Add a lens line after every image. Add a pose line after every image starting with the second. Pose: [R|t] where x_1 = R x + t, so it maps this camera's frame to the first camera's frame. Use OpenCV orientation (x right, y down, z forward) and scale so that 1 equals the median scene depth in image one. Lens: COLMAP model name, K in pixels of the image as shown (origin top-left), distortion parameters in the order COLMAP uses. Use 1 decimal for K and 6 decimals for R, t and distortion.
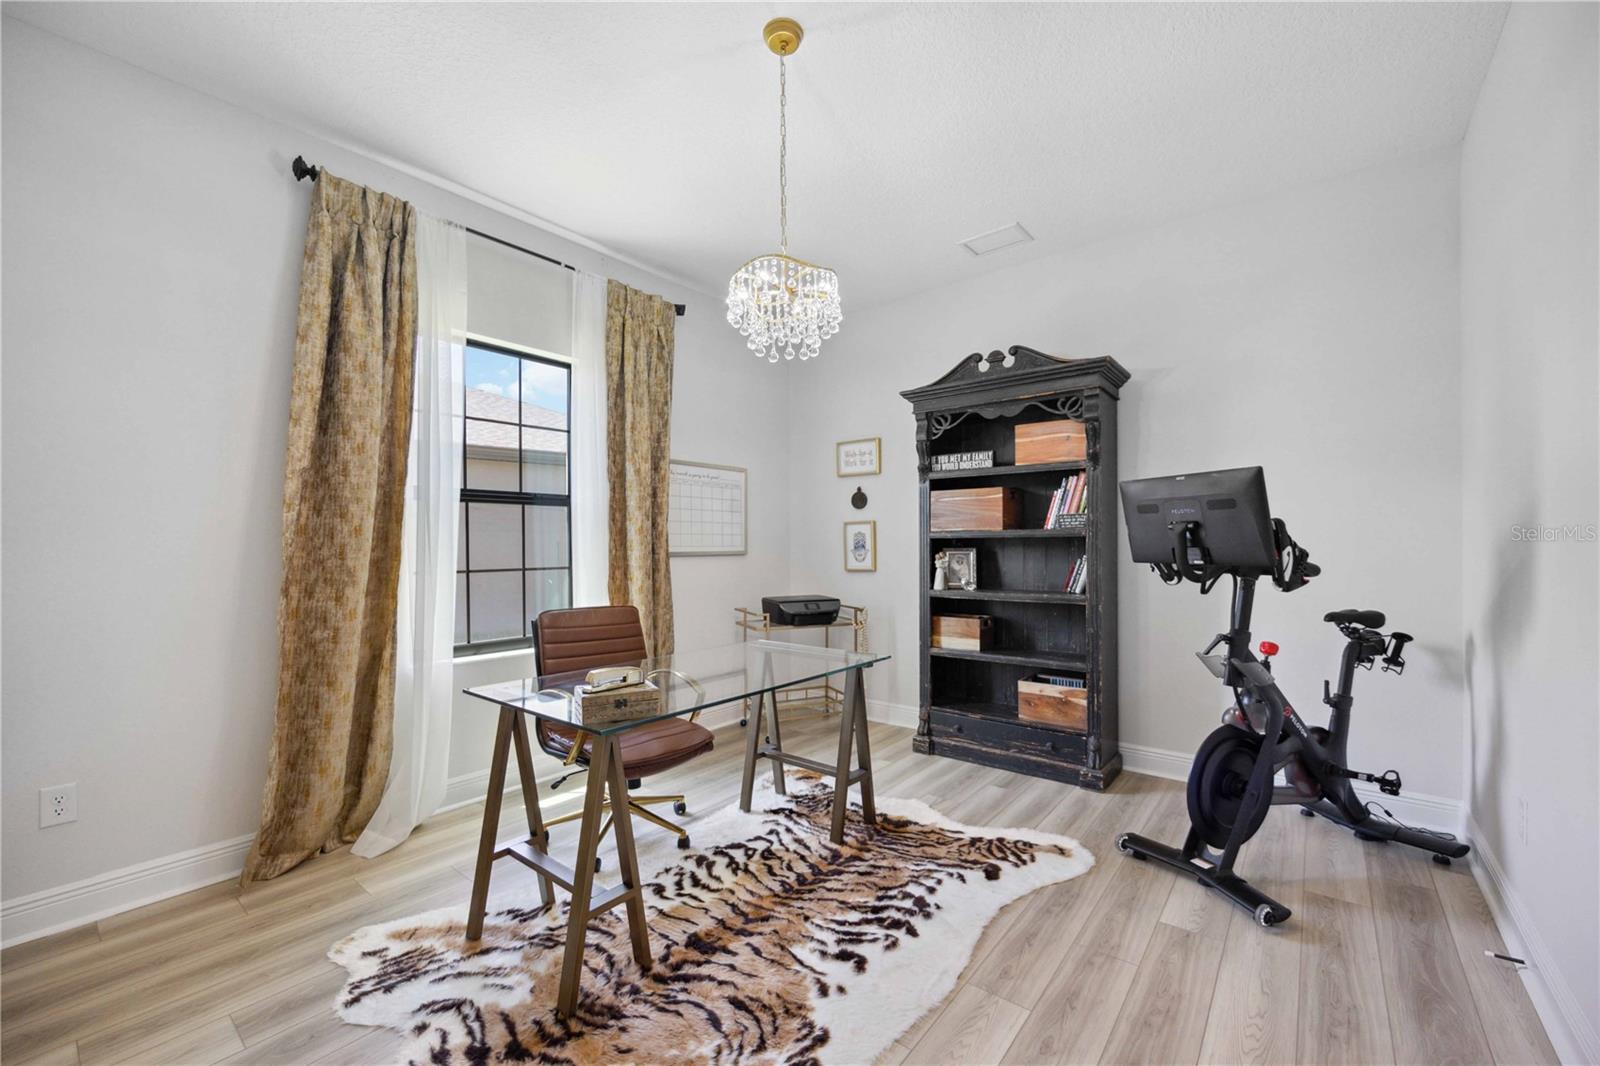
lens RADIAL K [[643.6, 0, 797.5], [0, 643.6, 545.8], [0, 0, 1]] dist [0.000778, 0.000181]
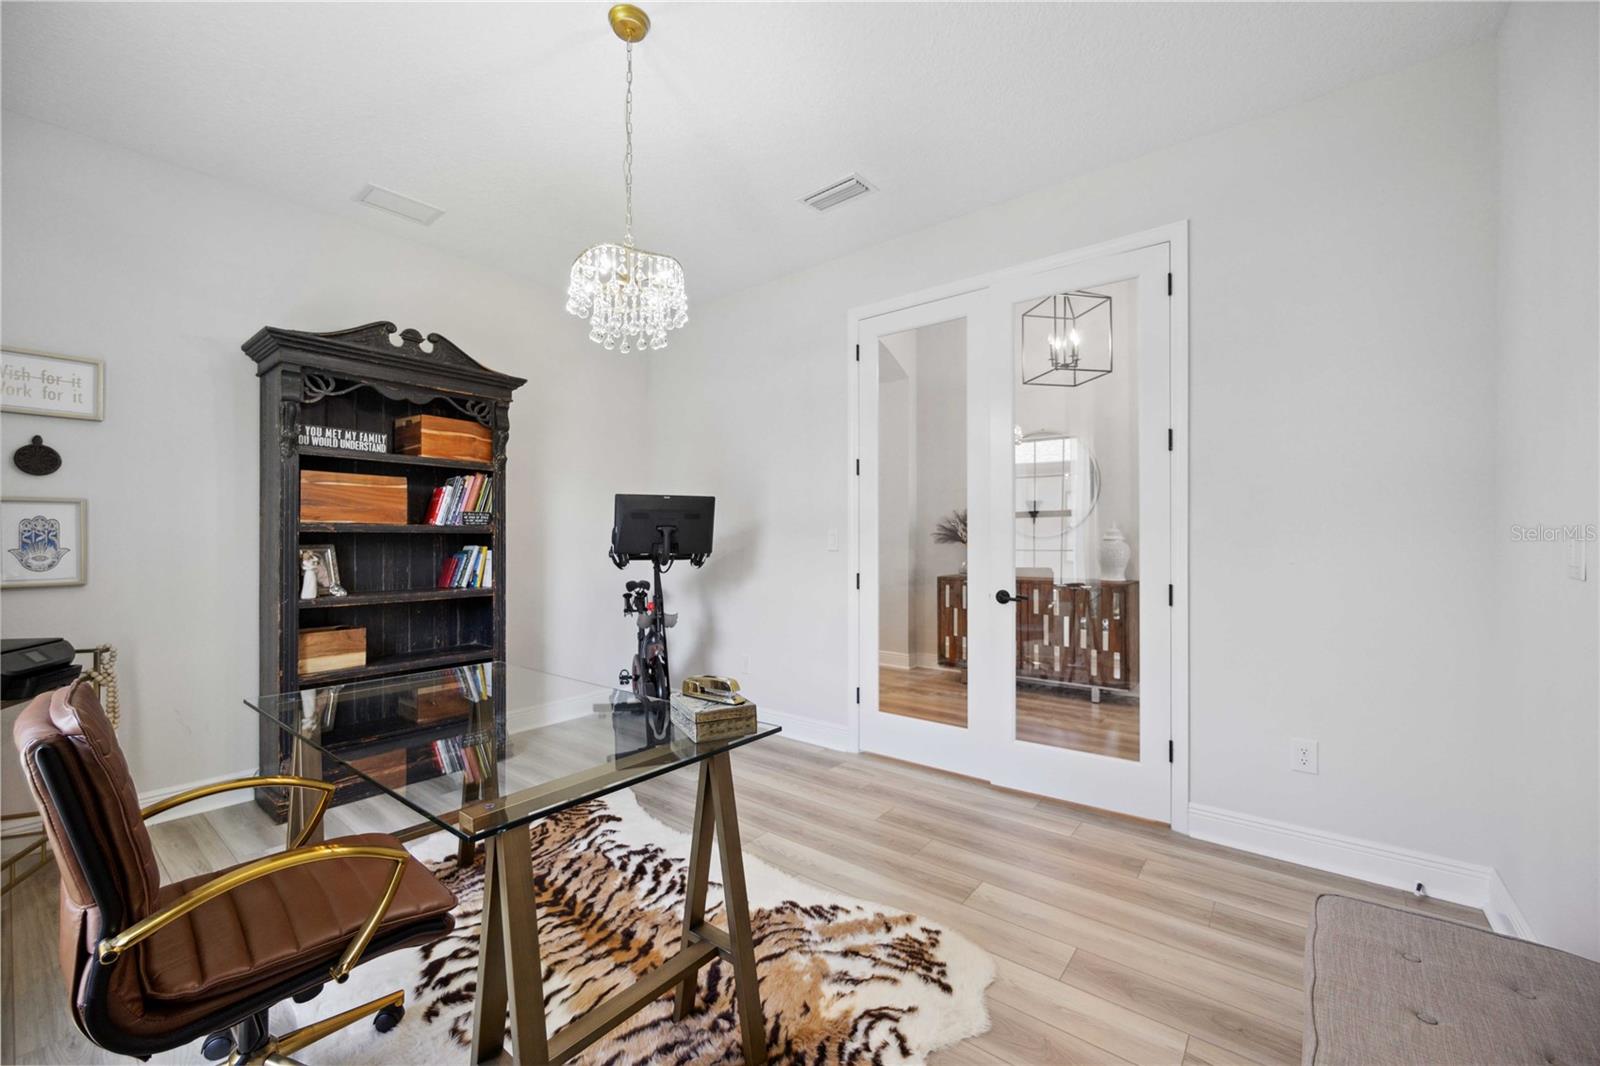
lens RADIAL K [[643.6, 0, 796.9], [0, 643.6, 532.2], [0, 0, 1]] dist [0.000778, 0.000181]
pose [[-0.009895, 0.016771, 0.999810, -0.615748], [0.001493, 0.999858, -0.016757, 0.002841], [-0.999950, 0.001327, -0.009919, 0.464540]]
